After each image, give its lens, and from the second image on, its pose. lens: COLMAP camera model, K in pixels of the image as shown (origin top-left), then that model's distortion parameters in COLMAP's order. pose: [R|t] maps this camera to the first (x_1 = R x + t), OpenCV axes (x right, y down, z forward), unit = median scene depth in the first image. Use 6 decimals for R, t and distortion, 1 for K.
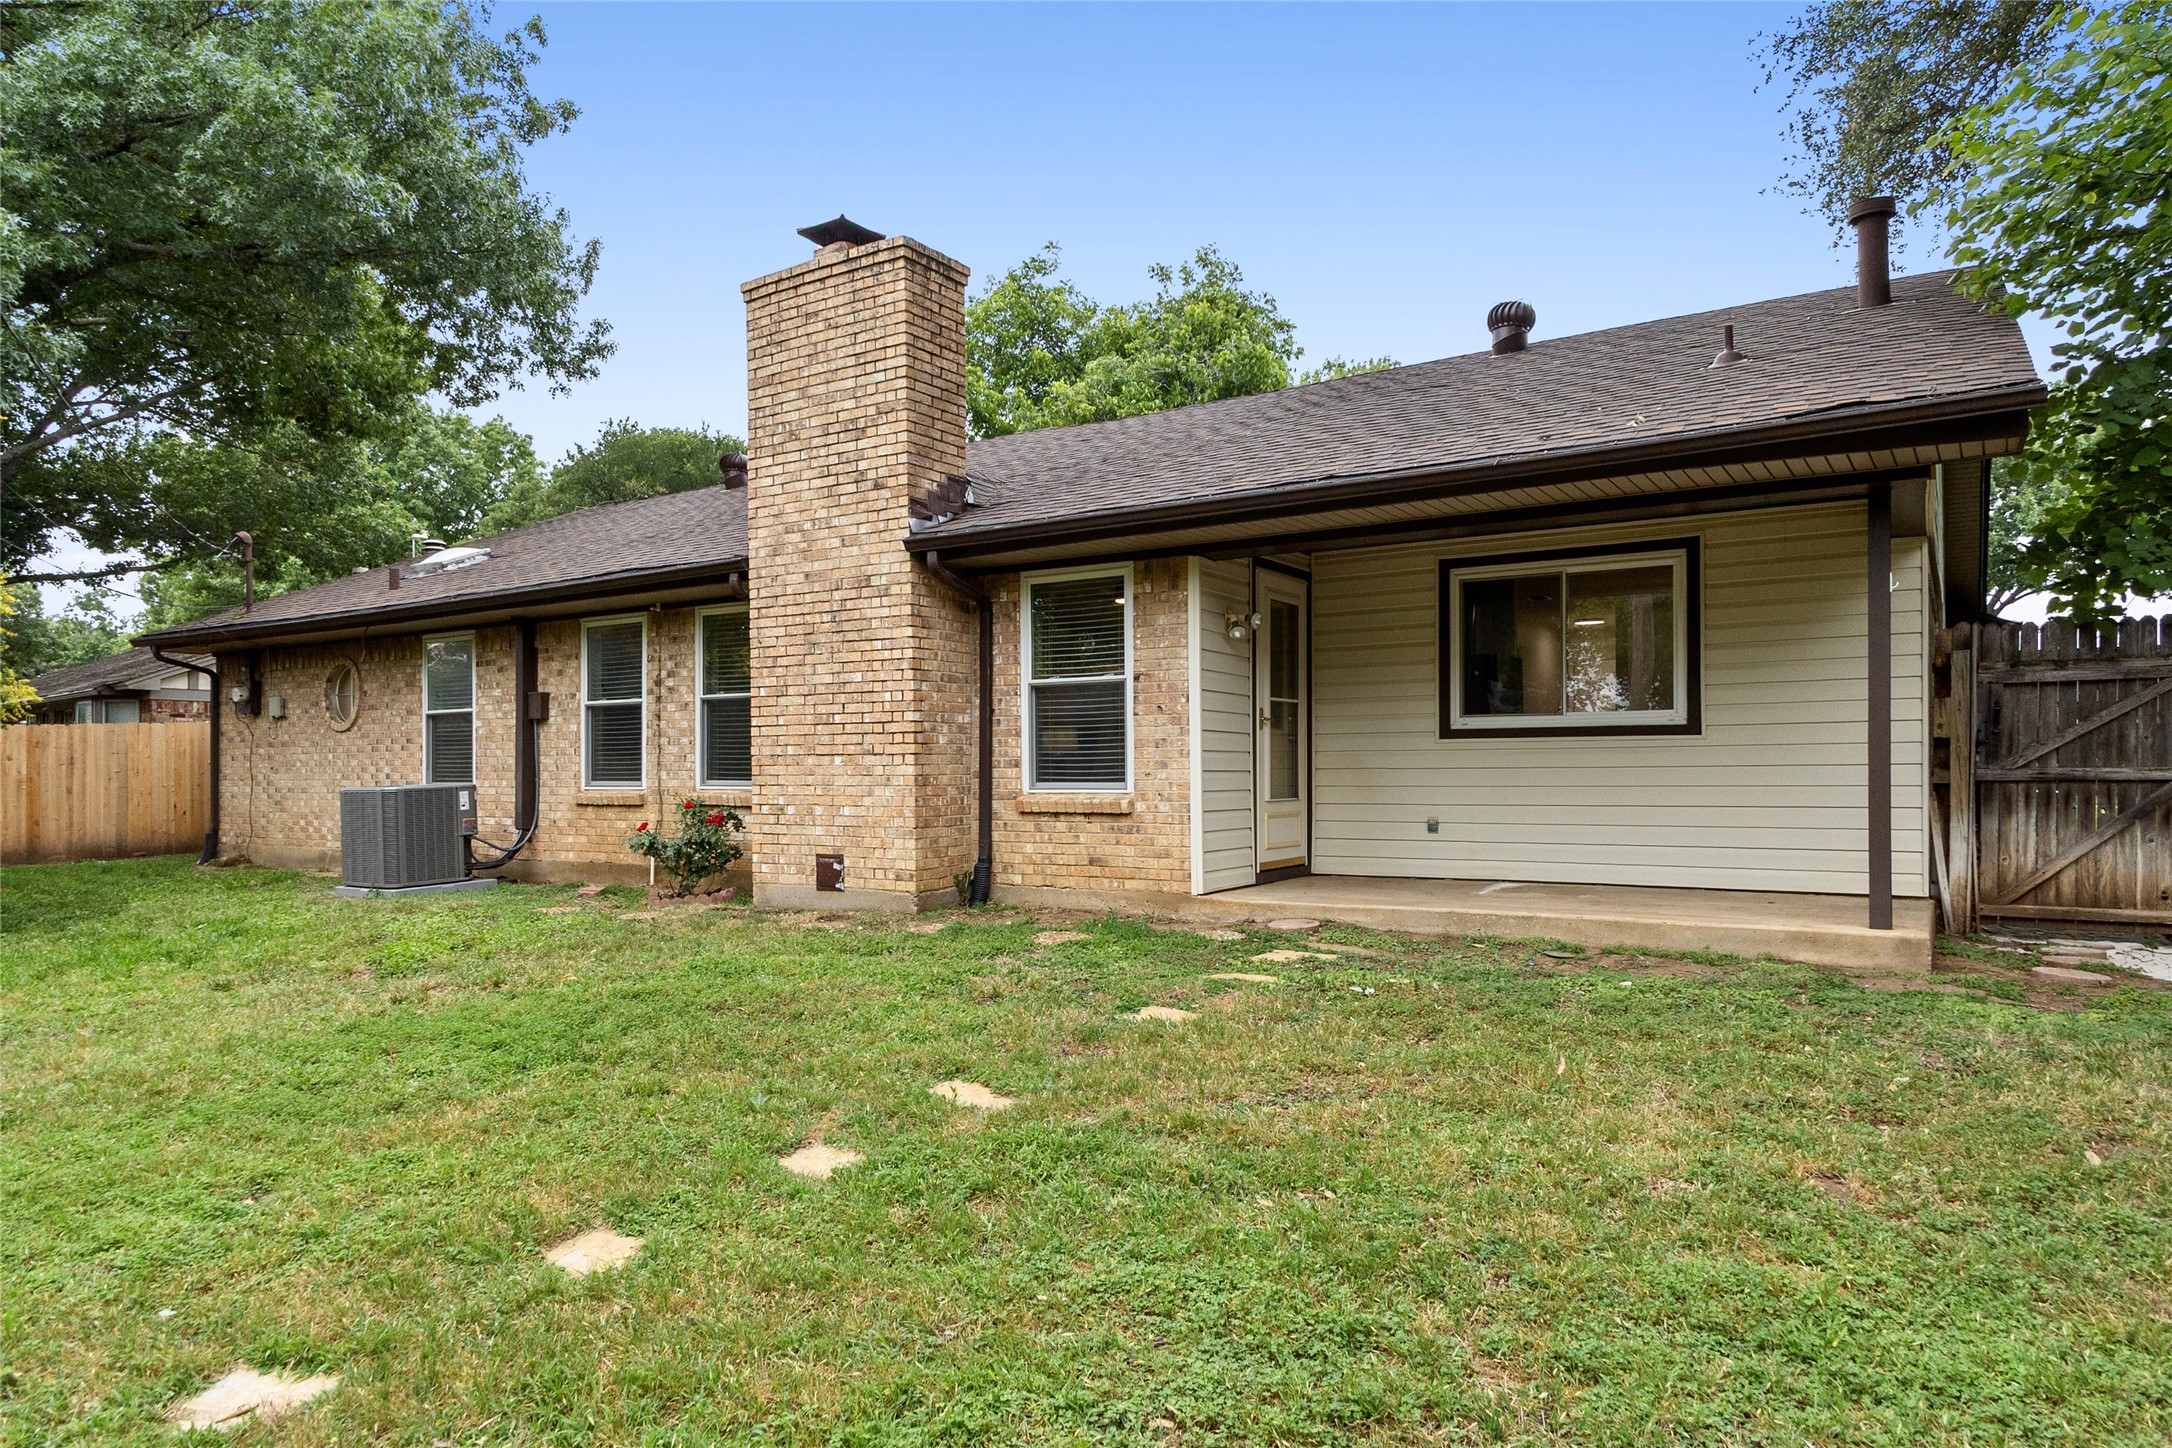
lens RADIAL K [[1330.3, 0, 1109.9], [0, 1330.3, 771.1], [0, 0, 1]] dist [0.008829, -0.002347]
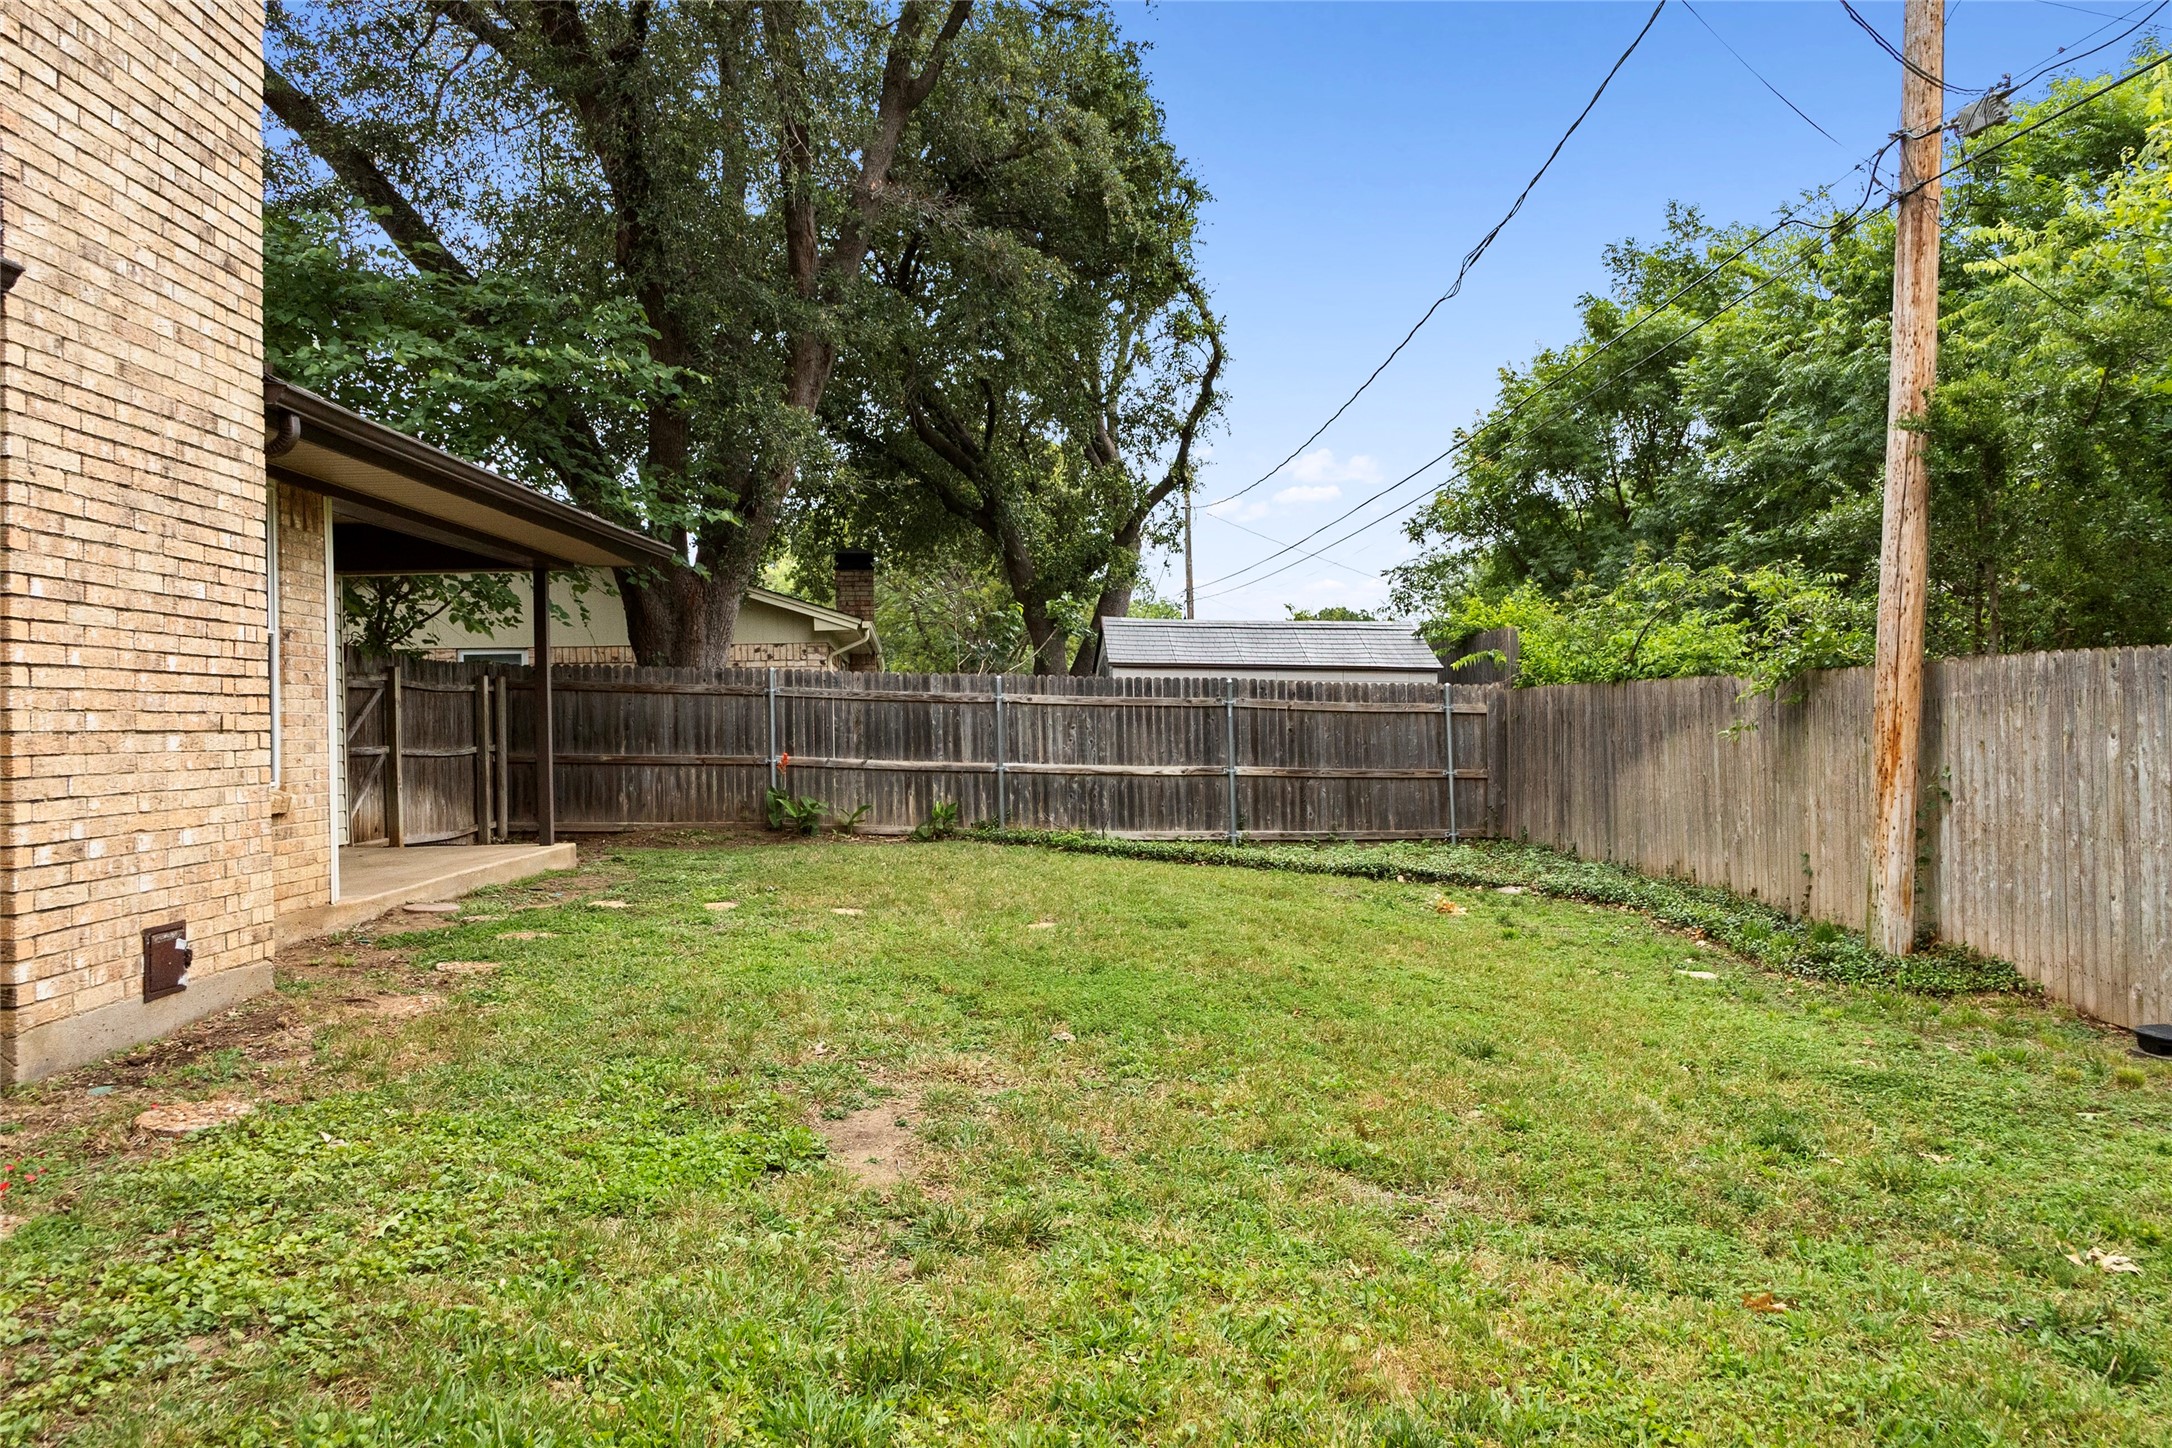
lens RADIAL K [[1516.5, 0, 1083.1], [0, 1516.5, 730.6], [0, 0, 1]] dist [-0.011775, -0.007526]
pose [[-0.550296, 0.010259, 0.834906, -0.904708], [0.021881, 0.999758, 0.002137, -0.006199], [-0.834683, 0.019445, -0.550388, 1.034496]]
